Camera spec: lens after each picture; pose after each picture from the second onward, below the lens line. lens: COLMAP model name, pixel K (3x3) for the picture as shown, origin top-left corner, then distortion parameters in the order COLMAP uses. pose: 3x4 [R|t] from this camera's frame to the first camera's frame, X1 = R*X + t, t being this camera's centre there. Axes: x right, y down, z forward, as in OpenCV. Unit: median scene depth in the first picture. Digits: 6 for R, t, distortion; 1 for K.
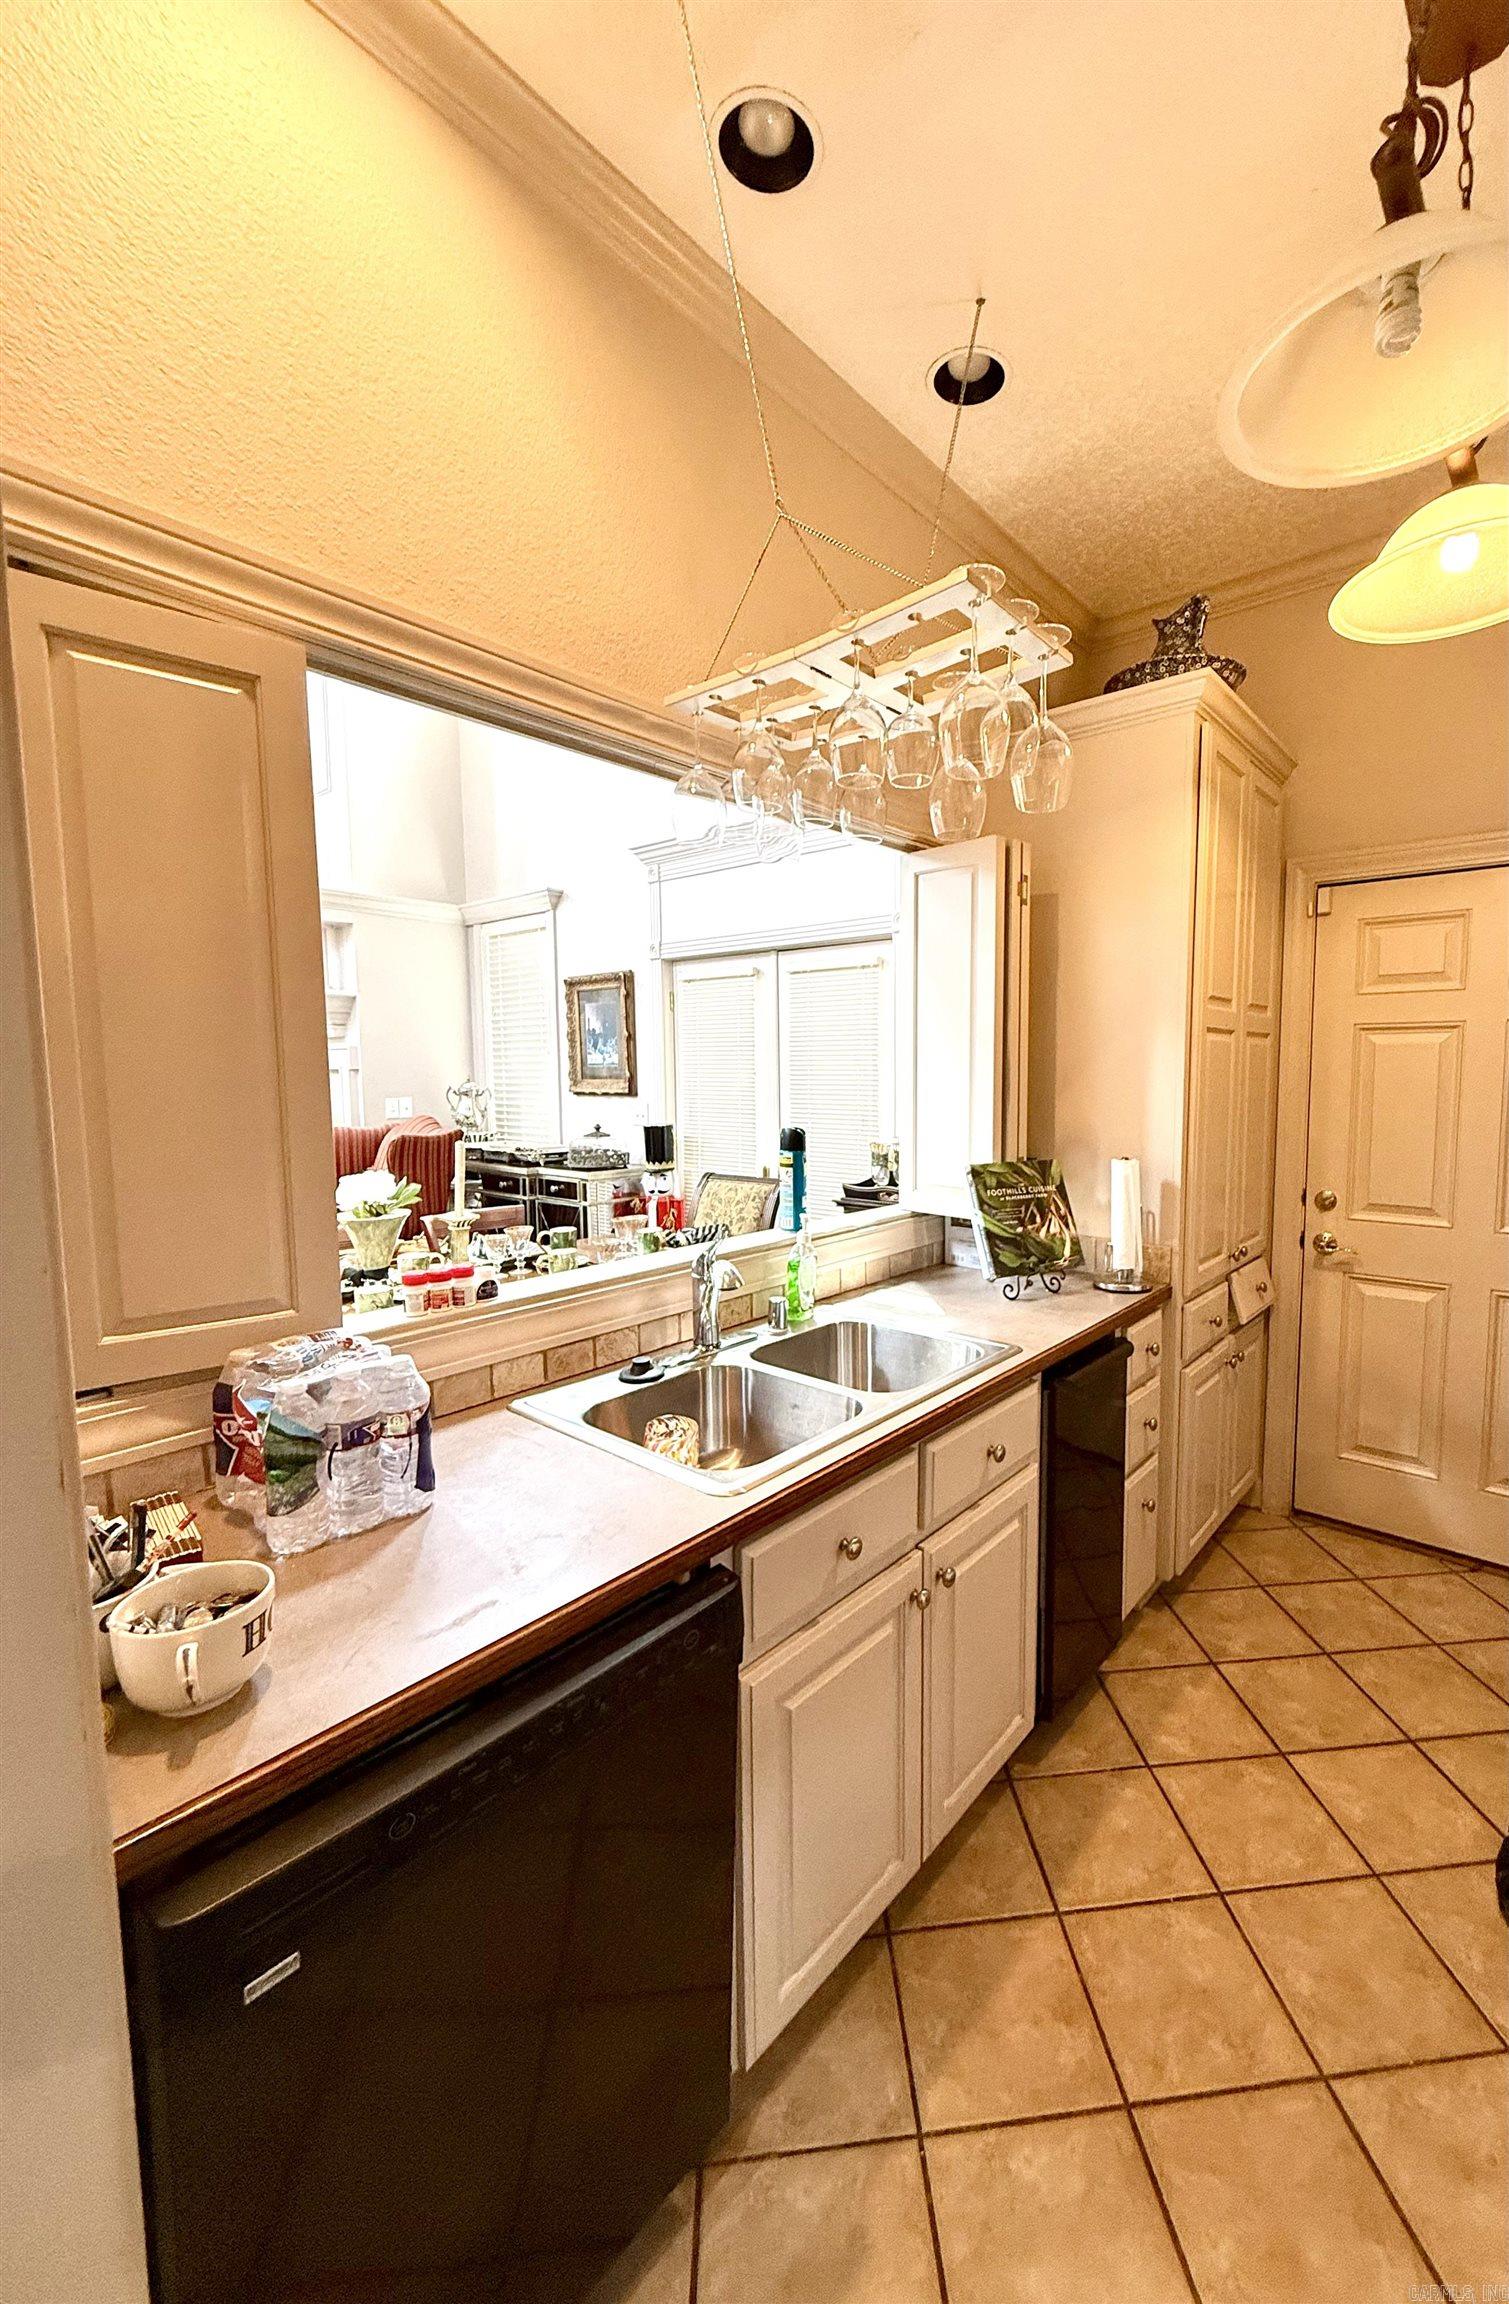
lens RADIAL K [[921.4, 0, 858.5], [0, 921.4, 1145.2], [0, 0, 1]] dist [-0.003964, -0.000538]
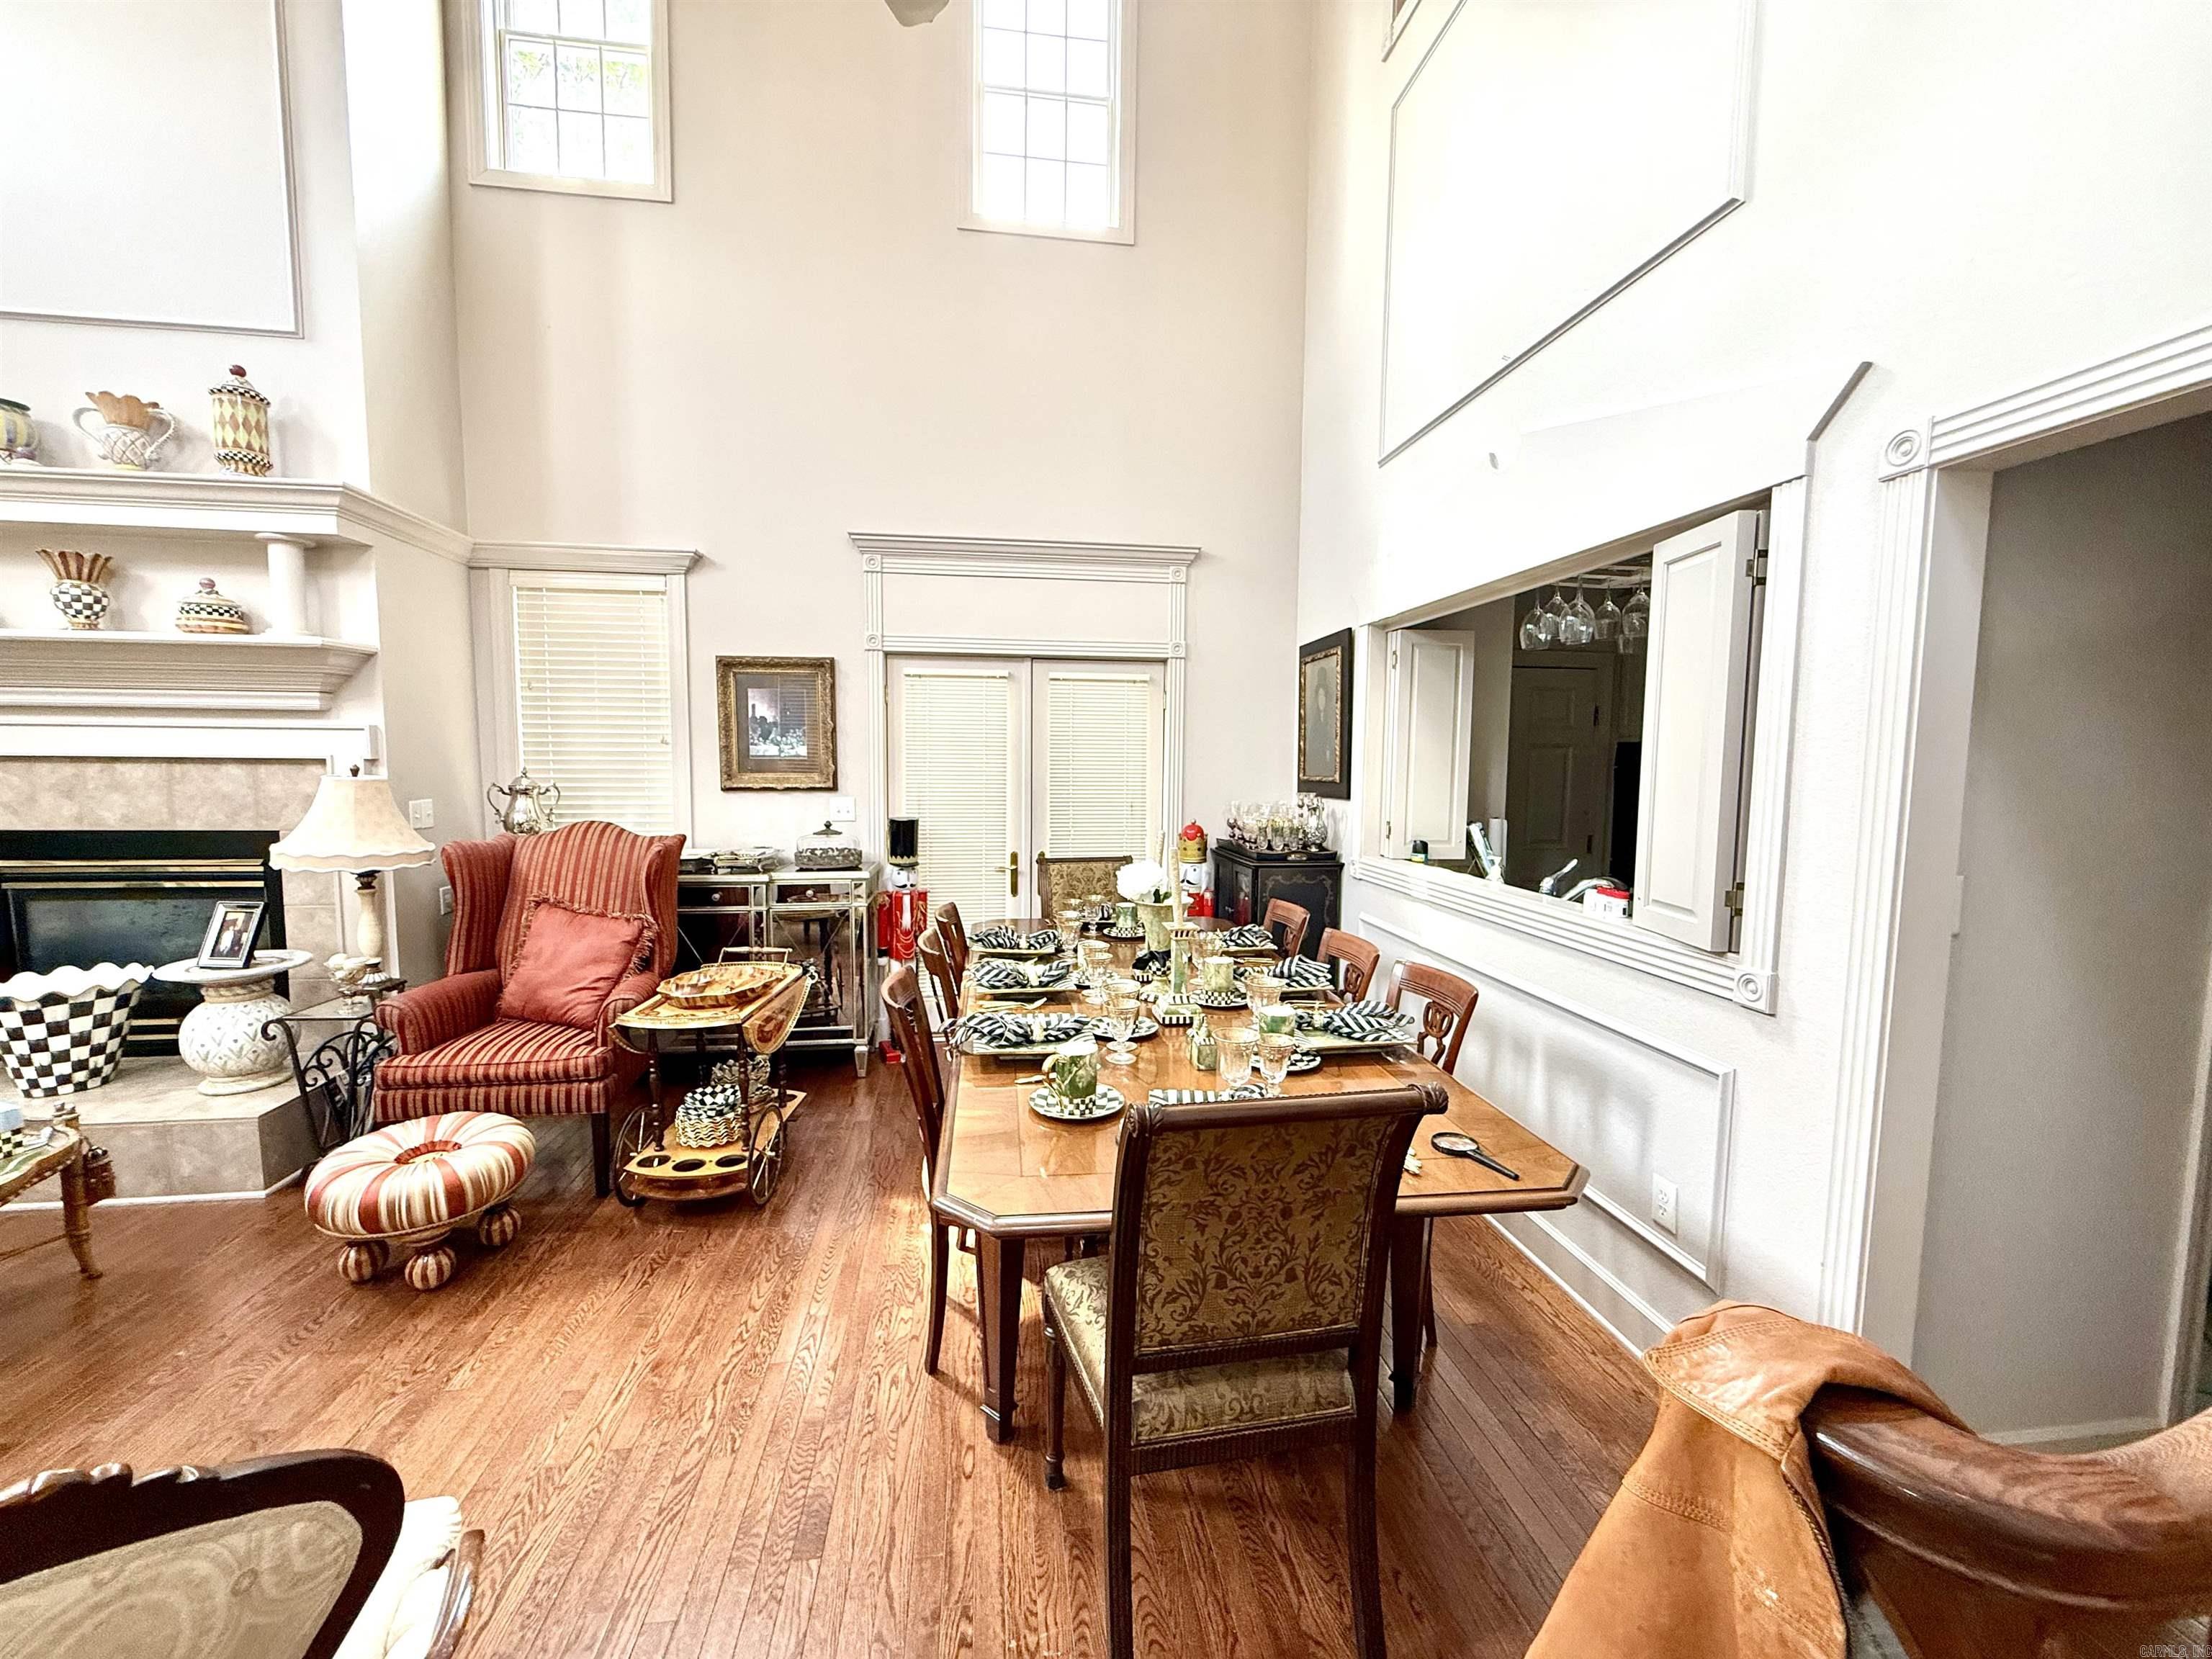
lens RADIAL K [[884.2, 0, 1107.0], [0, 884.2, 823.2], [0, 0, 1]] dist [0.003836, -0.001216]
pose [[0.693021, -0.045726, 0.719465, -1.285036], [0.049648, 0.998644, 0.015646, -0.036666], [-0.719205, 0.024877, 0.694352, 0.302539]]
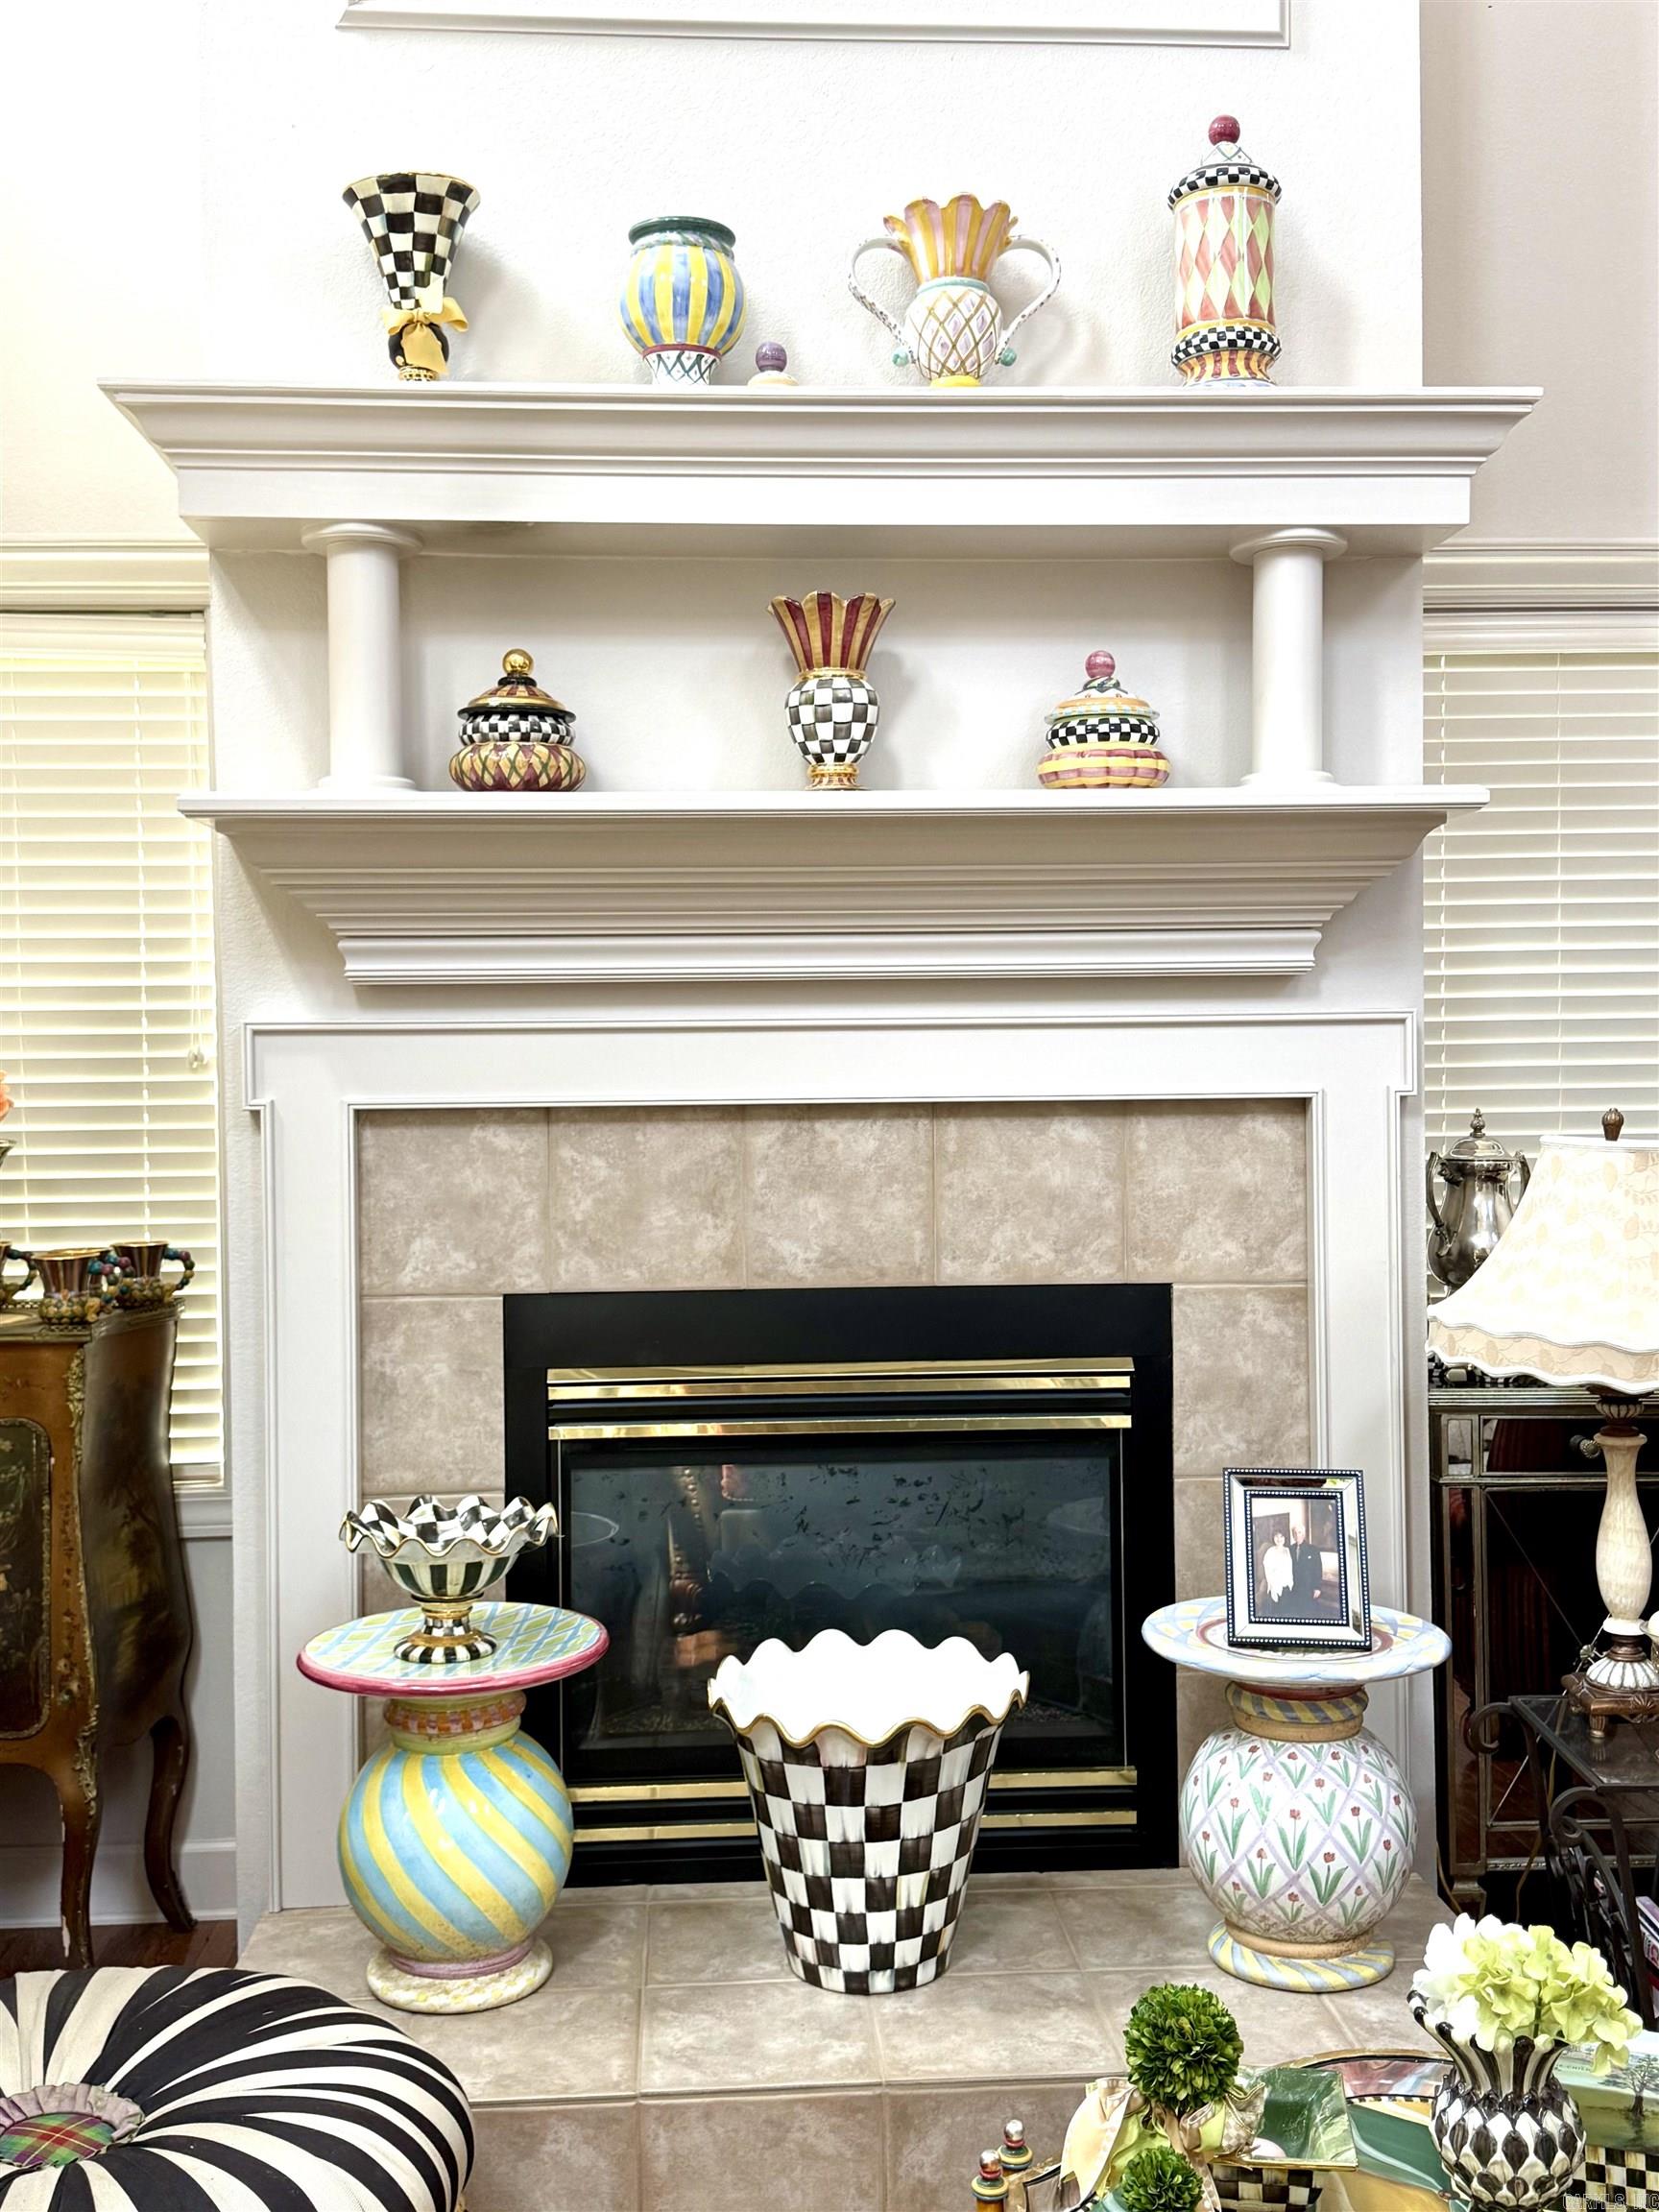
lens RADIAL K [[2235.4, 0, 814.6], [0, 2235.4, 1116.1], [0, 0, 1]] dist [0.060193, 0.000000]
pose [[0.743387, -0.019253, 0.668584, -2.208366], [0.066509, 0.996759, -0.045246, -0.117802], [-0.665546, 0.078102, 0.742259, 1.259559]]
